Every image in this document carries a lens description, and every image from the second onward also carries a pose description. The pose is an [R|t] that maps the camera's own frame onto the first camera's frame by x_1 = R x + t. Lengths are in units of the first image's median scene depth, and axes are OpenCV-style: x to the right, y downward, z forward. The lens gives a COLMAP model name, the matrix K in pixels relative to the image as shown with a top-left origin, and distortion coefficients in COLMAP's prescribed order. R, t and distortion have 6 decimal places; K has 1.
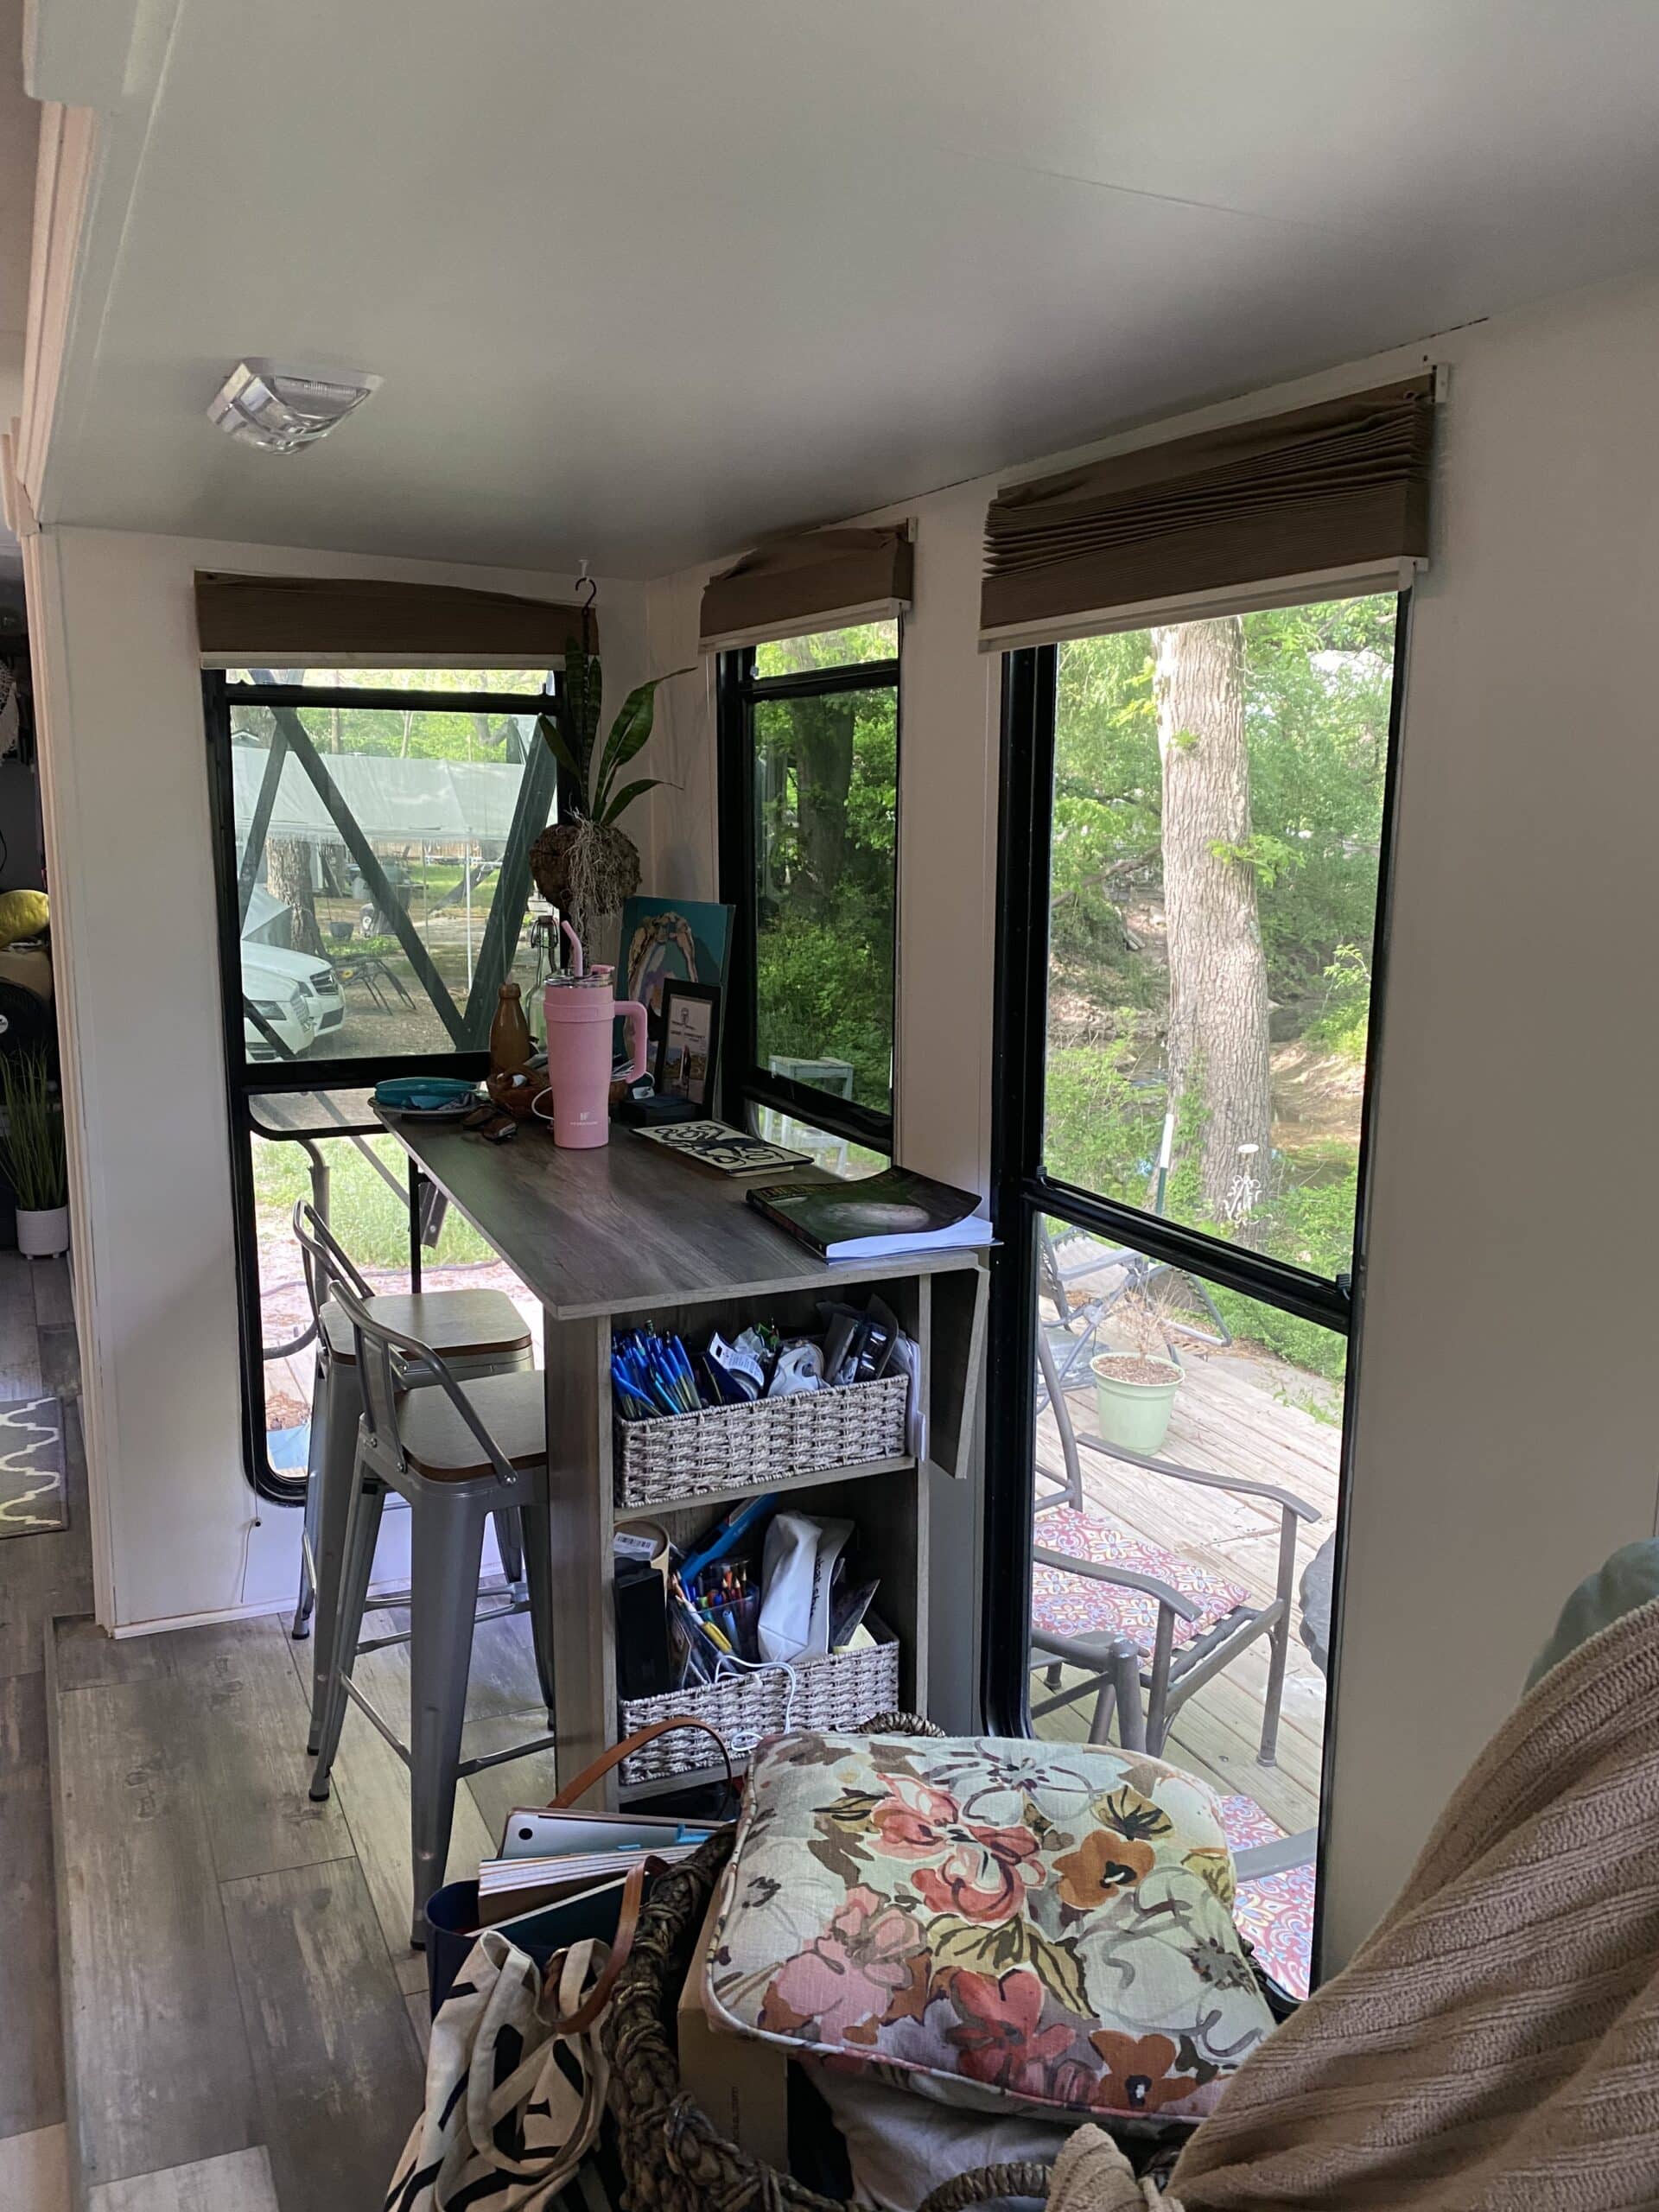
lens RADIAL K [[1713.1, 0, 825.0], [0, 1713.1, 1111.9], [0, 0, 1]] dist [0.017914, 0.010811]
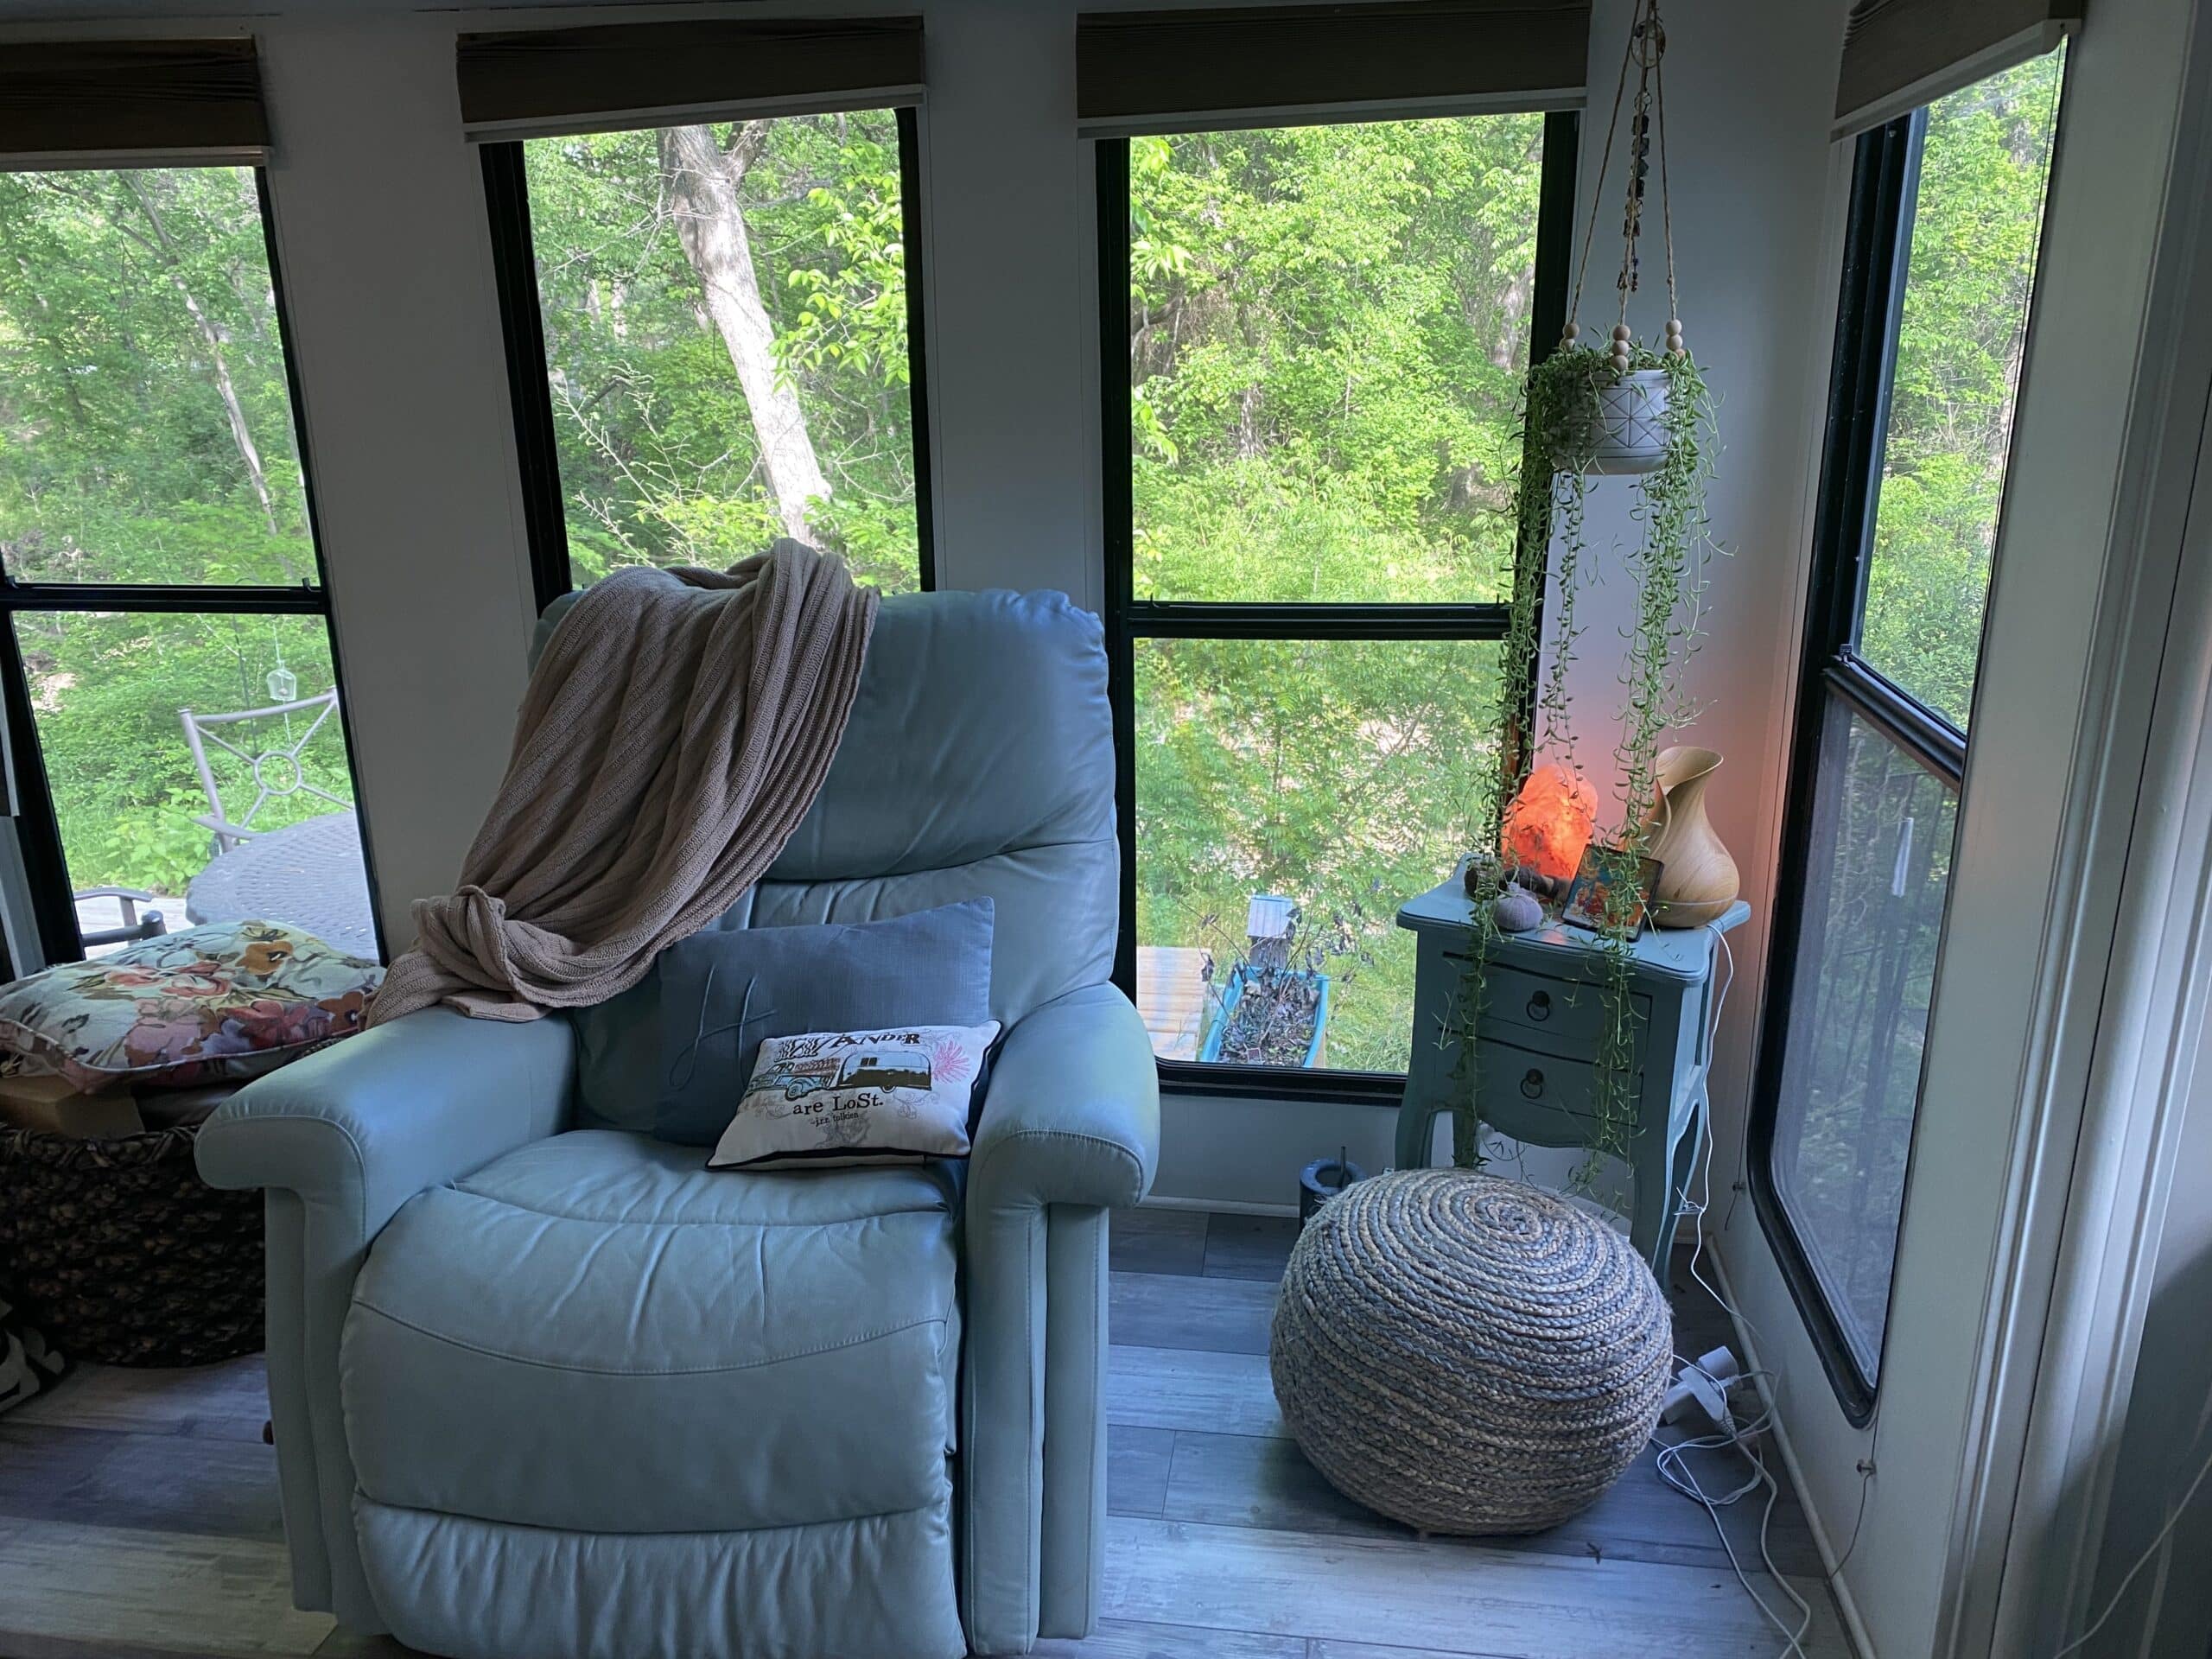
lens RADIAL K [[1713.1, 0, 1105.3], [0, 1713.1, 828.9], [0, 0, 1]] dist [0.017914, 0.010811]
pose [[0.562434, -0.275866, 0.779465, -0.715136], [0.172698, 0.961103, 0.215538, 0.115480], [-0.808606, 0.013386, 0.588198, -0.701725]]
